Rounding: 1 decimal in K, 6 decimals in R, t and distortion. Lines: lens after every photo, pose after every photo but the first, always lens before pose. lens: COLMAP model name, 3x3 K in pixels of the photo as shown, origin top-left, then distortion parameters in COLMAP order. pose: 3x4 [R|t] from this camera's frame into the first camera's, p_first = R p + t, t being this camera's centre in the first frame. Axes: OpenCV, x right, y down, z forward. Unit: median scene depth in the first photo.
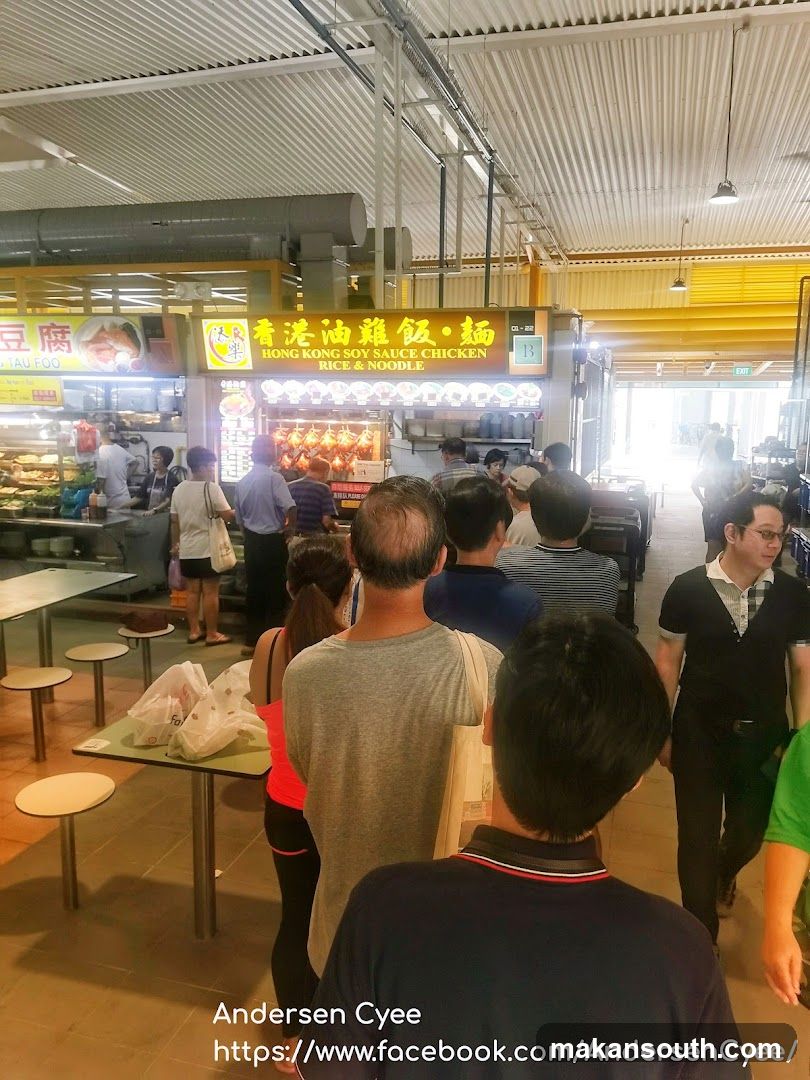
lens RADIAL K [[821.8, 0, 407.5], [0, 821.8, 532.1], [0, 0, 1]] dist [0.032449, -0.067834]
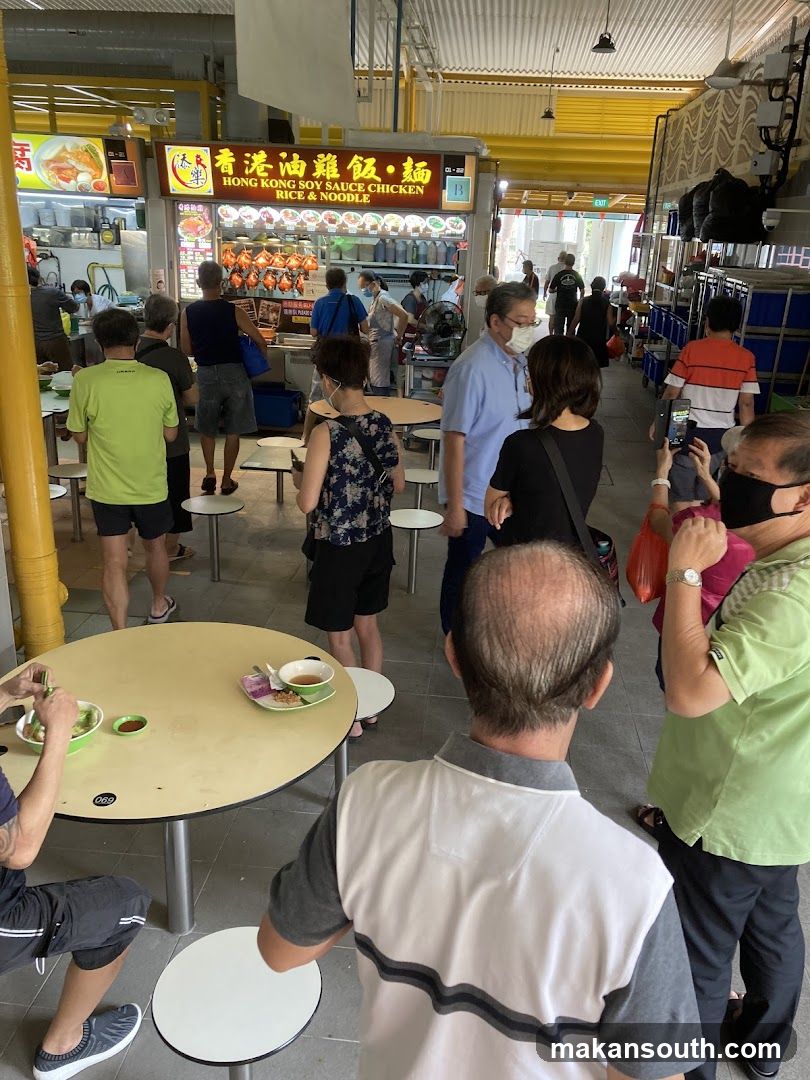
lens RADIAL K [[882.9, 0, 412.6], [0, 882.9, 521.7], [0, 0, 1]] dist [0.063846, -0.076783]
pose [[0.980318, -0.034614, 0.194368, -0.177728], [0.001356, 0.985668, 0.168694, 0.038996], [-0.197422, -0.165110, 0.966314, -0.314633]]
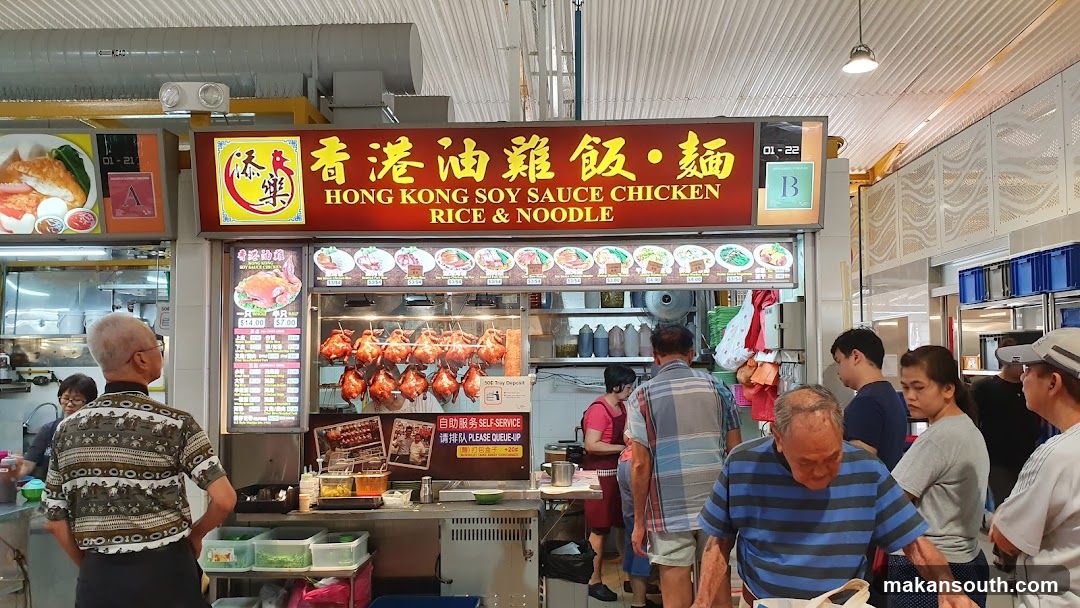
lens RADIAL K [[824.8, 0, 546.7], [0, 824.8, 327.1], [0, 0, 1]] dist [0.093519, -0.078448]
pose [[0.968404, -0.010115, 0.249181, -0.174615], [0.058914, 0.980175, -0.189170, -0.006778], [-0.242328, 0.197874, 0.949802, 0.430025]]
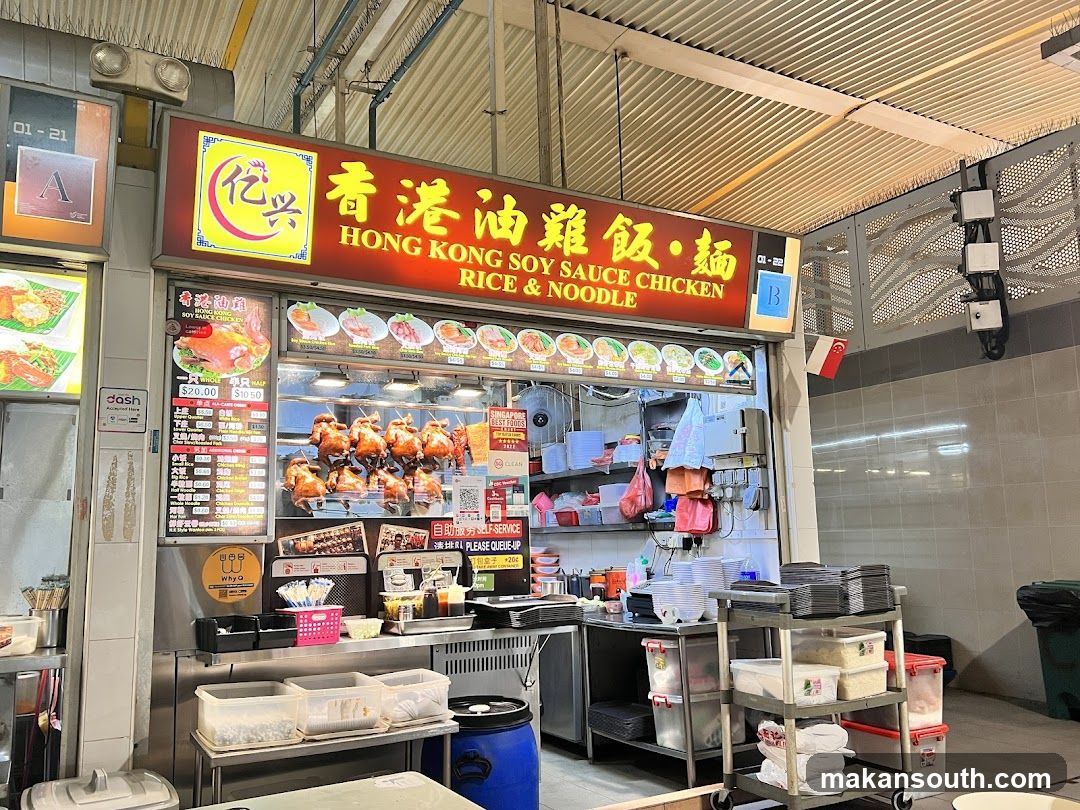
lens RADIAL K [[882.9, 0, 535.3], [0, 882.9, 411.7], [0, 0, 1]] dist [0.063846, -0.076783]
pose [[0.697899, 0.071185, 0.712650, -0.450522], [0.143278, 0.961056, -0.236310, 0.009588], [-0.701719, 0.267027, 0.660521, 0.634191]]
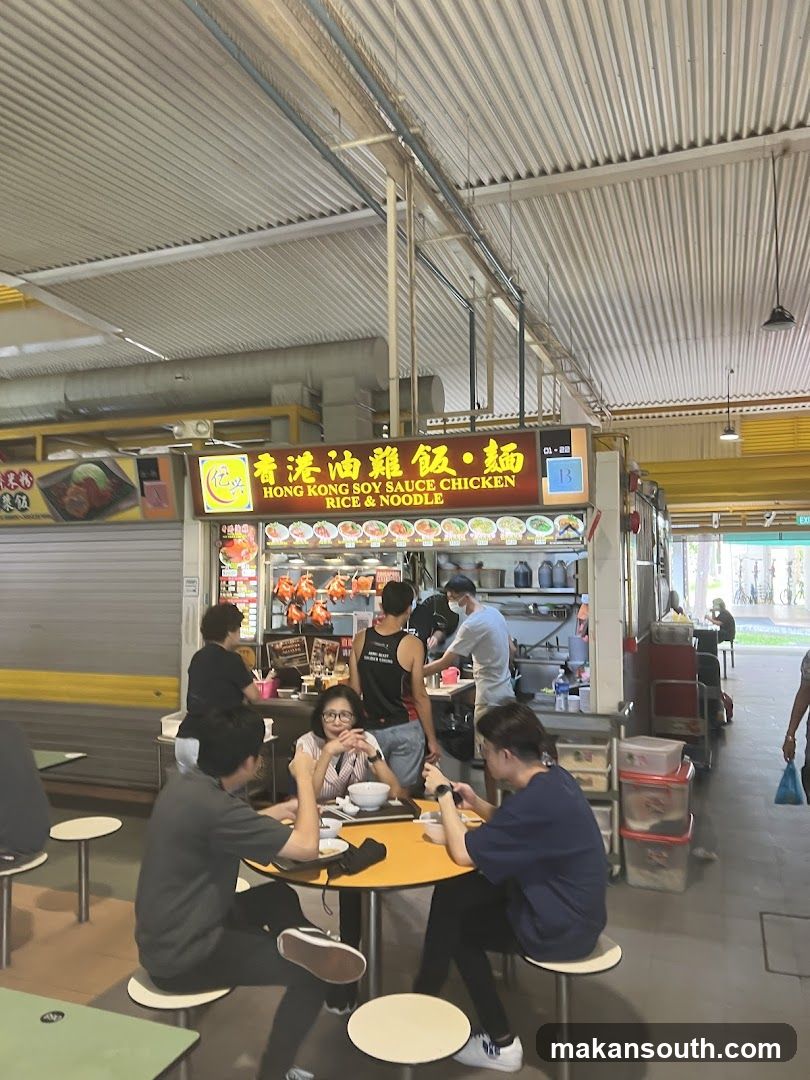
lens RADIAL K [[821.8, 0, 399.3], [0, 821.8, 535.3], [0, 0, 1]] dist [0.032449, -0.067834]
pose [[0.996694, -0.023476, -0.077784, 0.038463], [0.007375, 0.979536, -0.201135, 0.008785], [0.080914, 0.199896, 0.976470, 0.154838]]
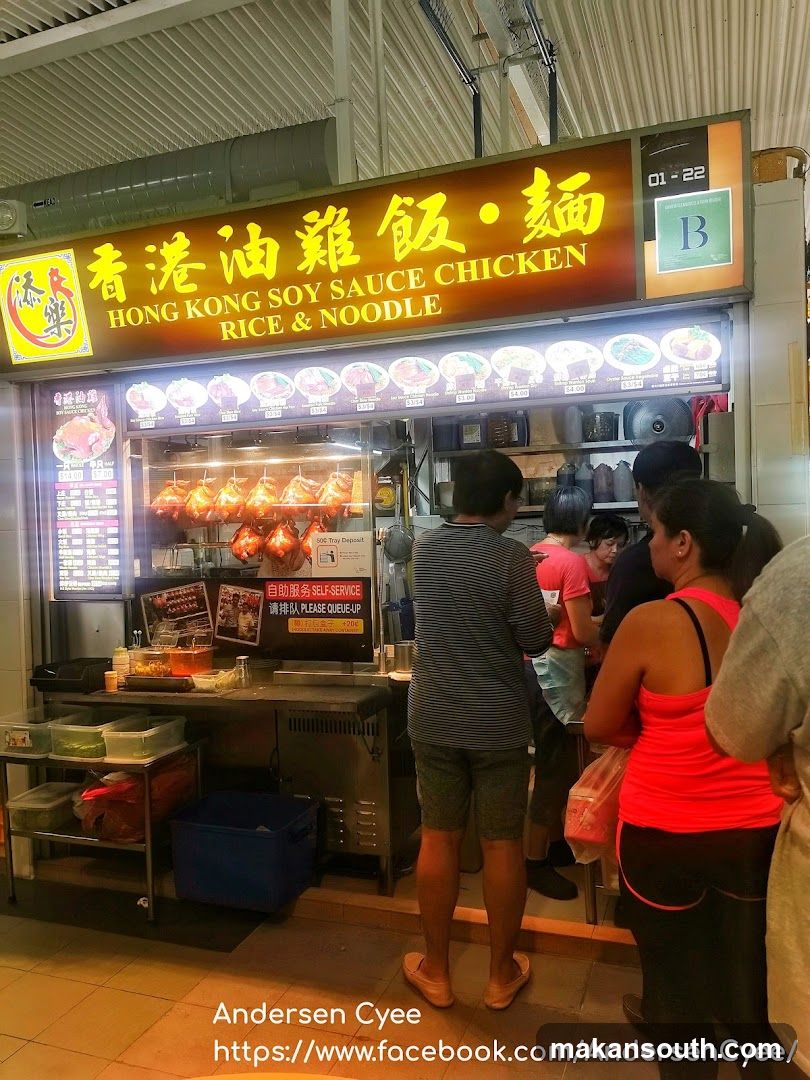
lens RADIAL K [[821.8, 0, 420.9], [0, 821.8, 541.6], [0, 0, 1]] dist [0.032449, -0.067834]
pose [[0.997469, -0.046783, -0.053549, 0.025415], [0.039784, 0.991353, -0.125043, -0.021205], [0.058936, 0.122597, 0.990705, 0.557492]]
